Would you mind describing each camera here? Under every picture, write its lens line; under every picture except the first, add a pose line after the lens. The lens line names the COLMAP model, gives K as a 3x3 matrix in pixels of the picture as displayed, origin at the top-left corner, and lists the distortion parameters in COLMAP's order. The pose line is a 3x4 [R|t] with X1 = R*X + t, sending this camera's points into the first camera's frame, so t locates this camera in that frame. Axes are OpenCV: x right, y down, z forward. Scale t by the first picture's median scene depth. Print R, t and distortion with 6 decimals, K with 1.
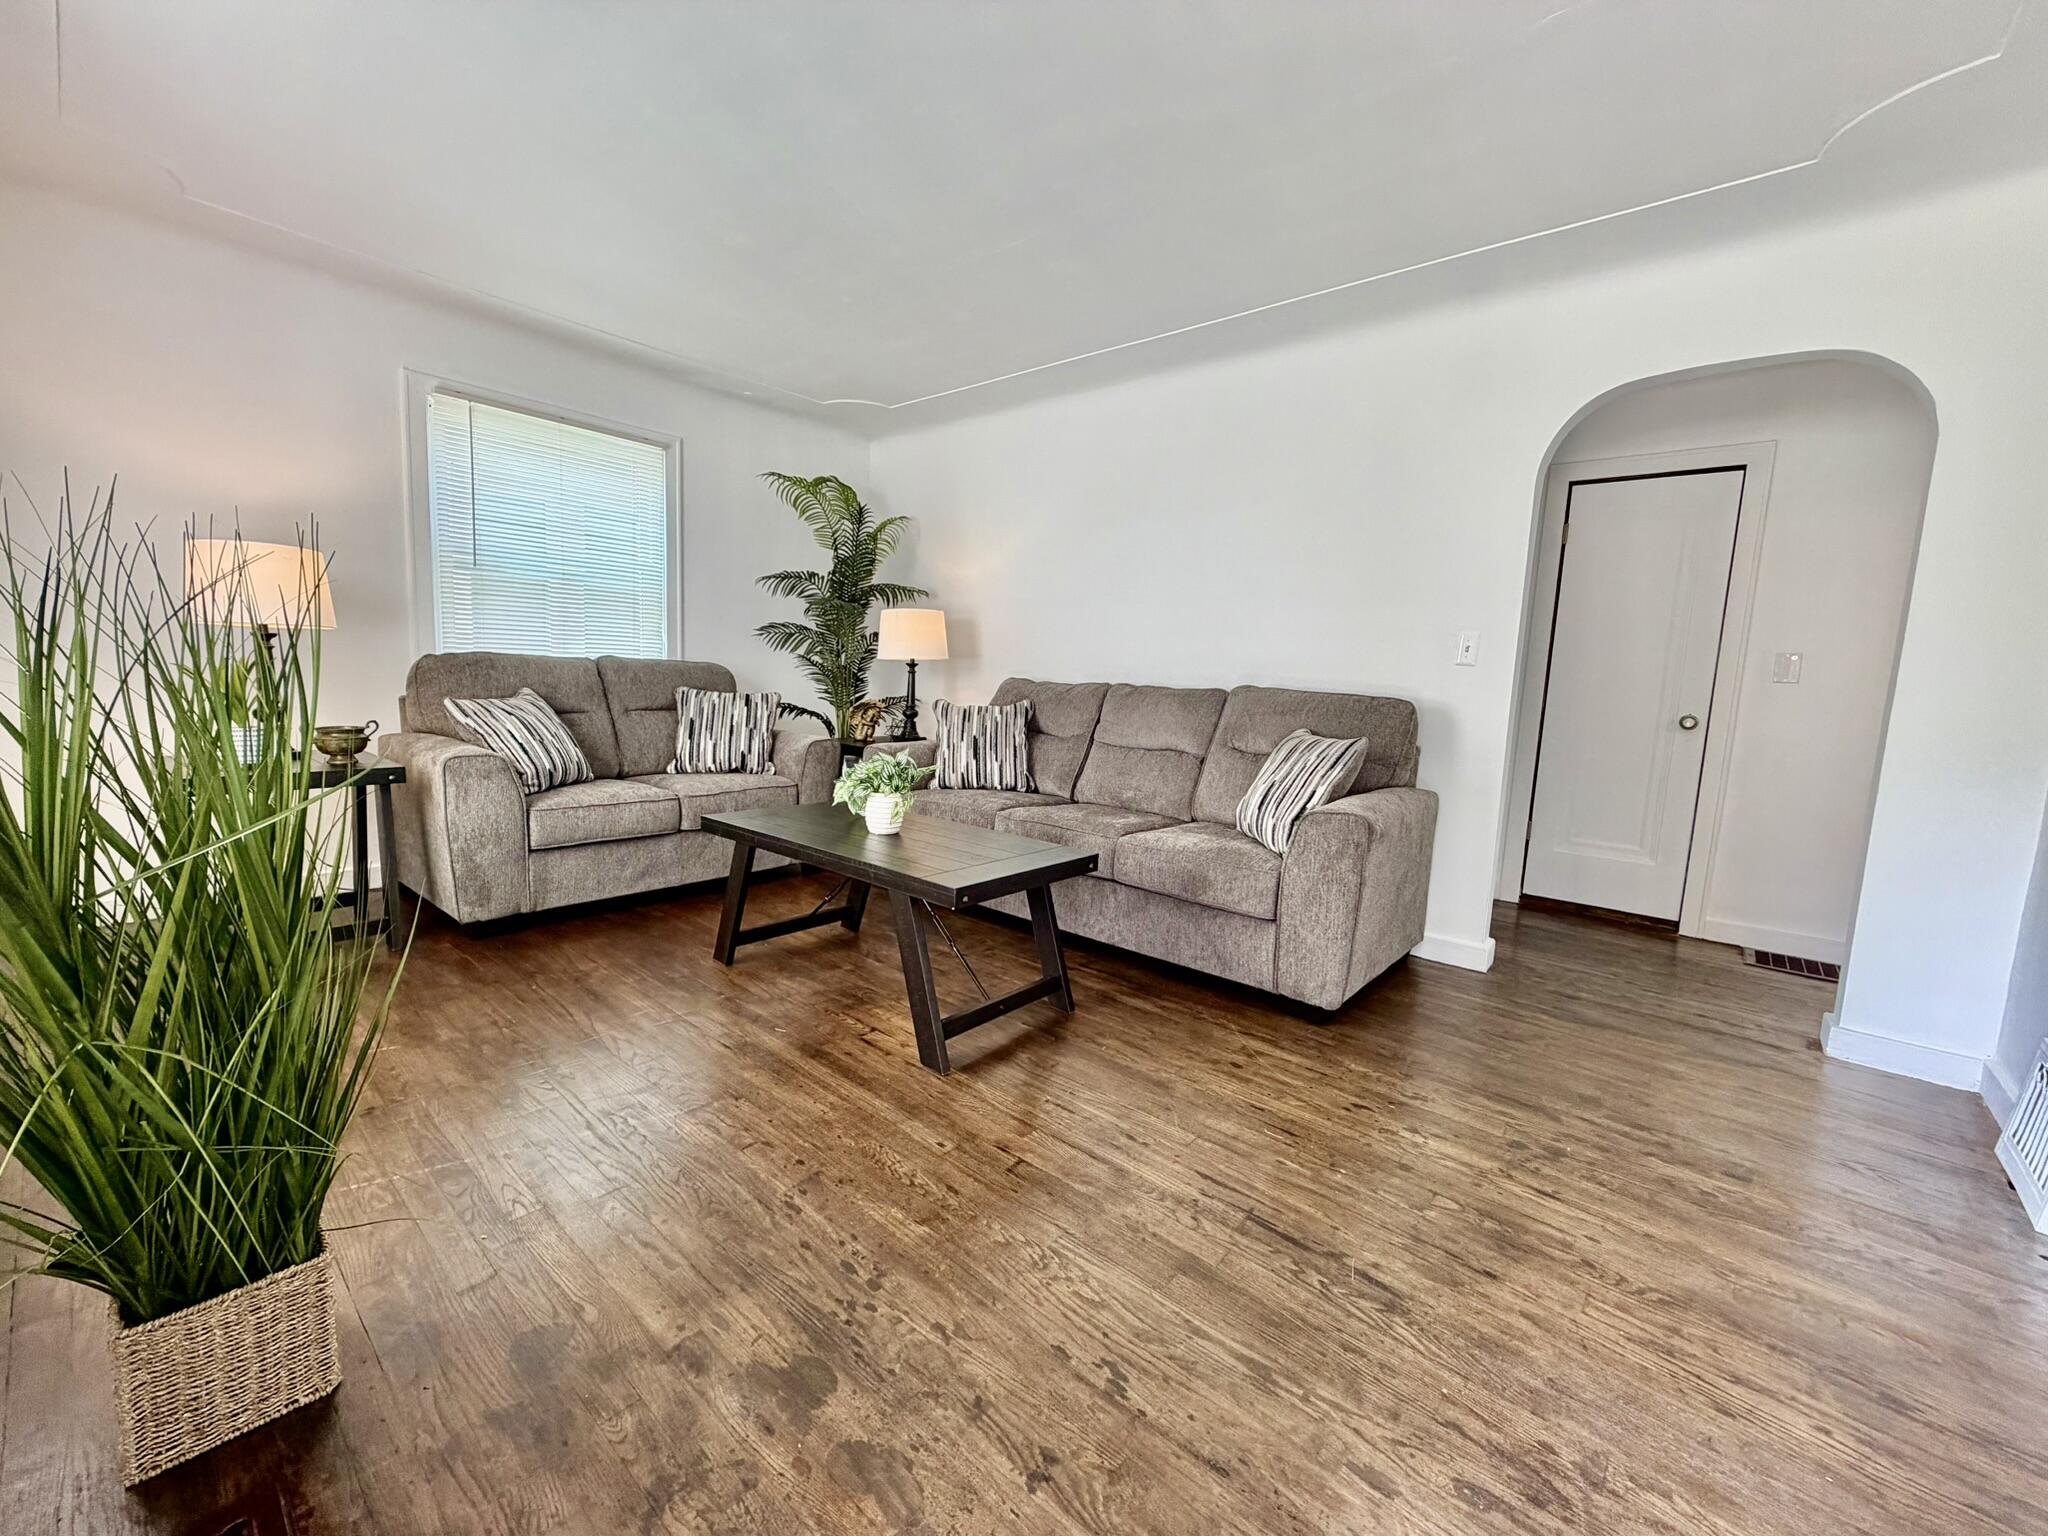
lens RADIAL K [[818.4, 0, 1015.2], [0, 818.4, 766.8], [0, 0, 1]] dist [-0.001118, -0.000081]
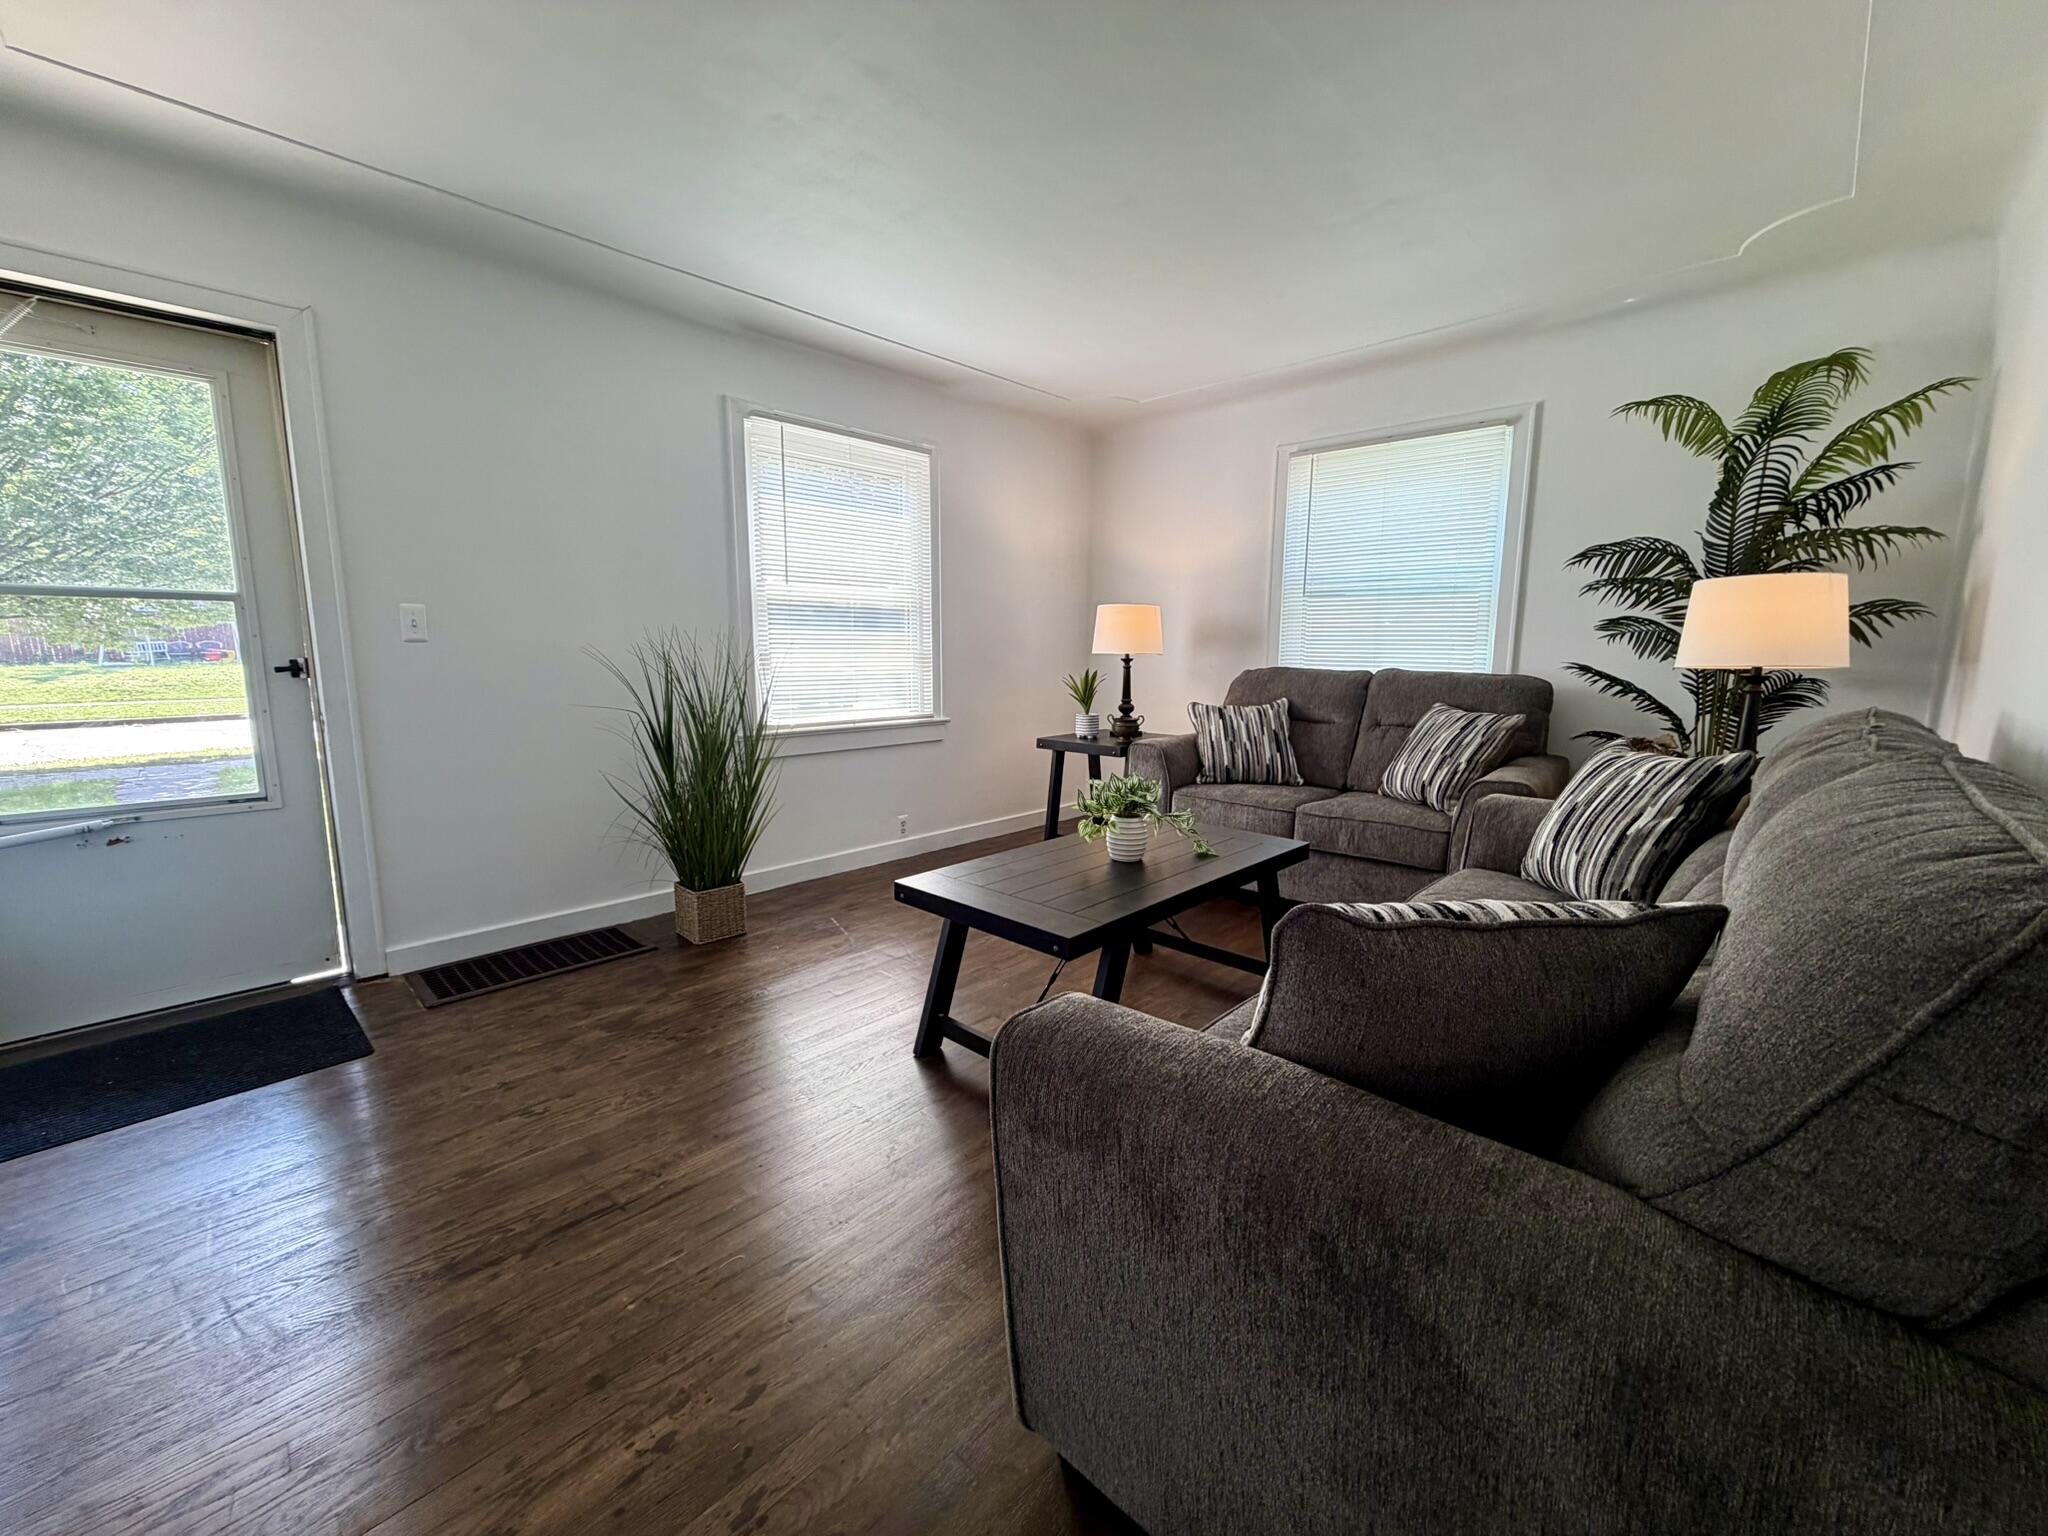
lens RADIAL K [[818.4, 0, 1015.2], [0, 818.4, 766.8], [0, 0, 1]] dist [-0.001118, -0.000081]
pose [[-0.050932, 0.109340, -0.992699, 1.161610], [-0.126014, 0.985341, 0.114995, -0.174111], [0.990720, 0.130951, -0.036407, 1.381313]]
